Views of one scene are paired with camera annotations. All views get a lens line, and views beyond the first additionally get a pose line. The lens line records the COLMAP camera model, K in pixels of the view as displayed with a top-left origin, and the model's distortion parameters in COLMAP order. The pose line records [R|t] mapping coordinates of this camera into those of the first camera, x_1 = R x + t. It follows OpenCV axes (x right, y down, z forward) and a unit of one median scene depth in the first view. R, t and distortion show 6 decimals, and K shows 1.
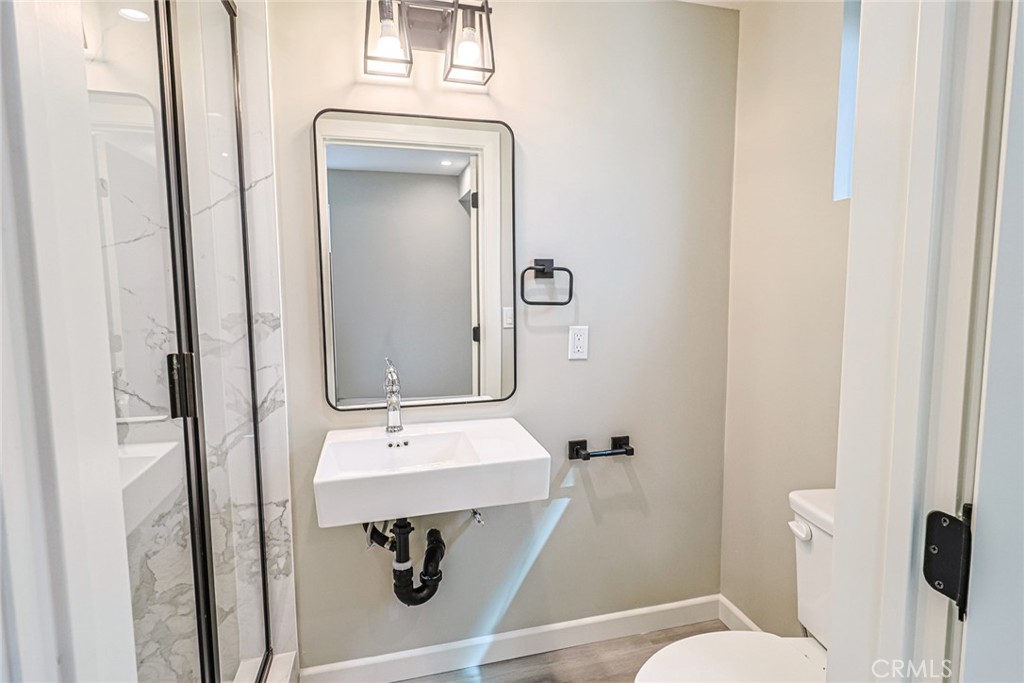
lens RADIAL K [[526.6, 0, 513.1], [0, 526.6, 337.4], [0, 0, 1]] dist [-0.002932, -0.000587]
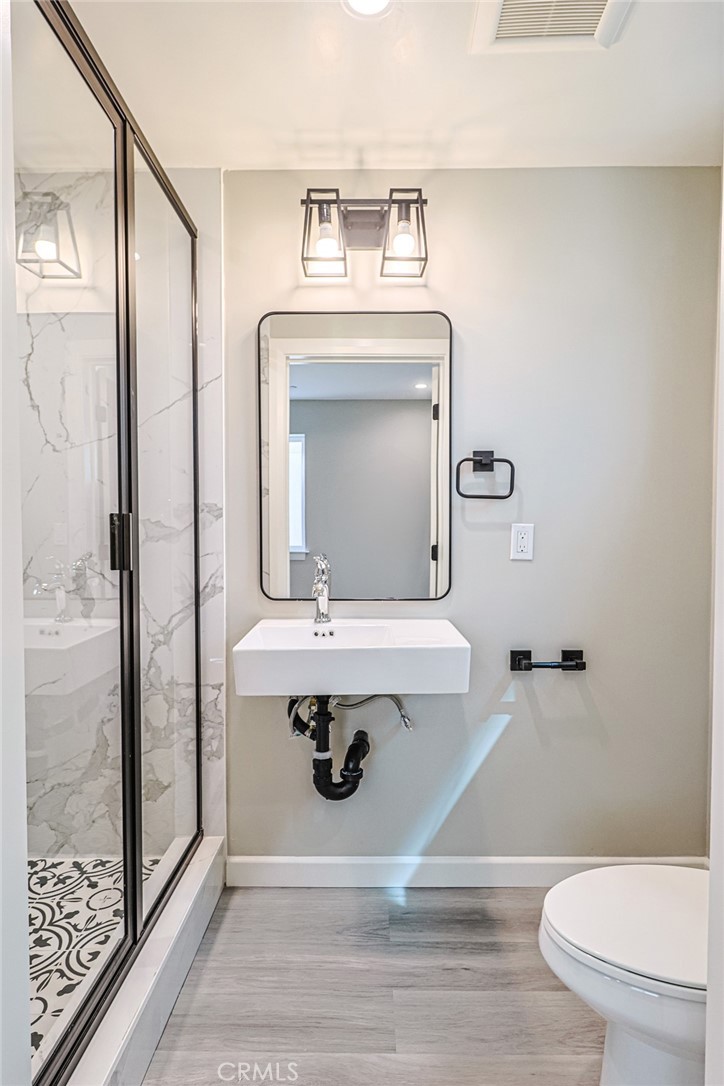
lens RADIAL K [[558.5, 0, 334.5], [0, 558.5, 530.5], [0, 0, 1]] dist [-0.002932, -0.000587]
pose [[0.963959, 0.015772, -0.265581, 0.075042], [-0.032610, 0.997719, -0.059111, 0.066123], [0.264043, 0.065642, 0.962275, -0.024755]]
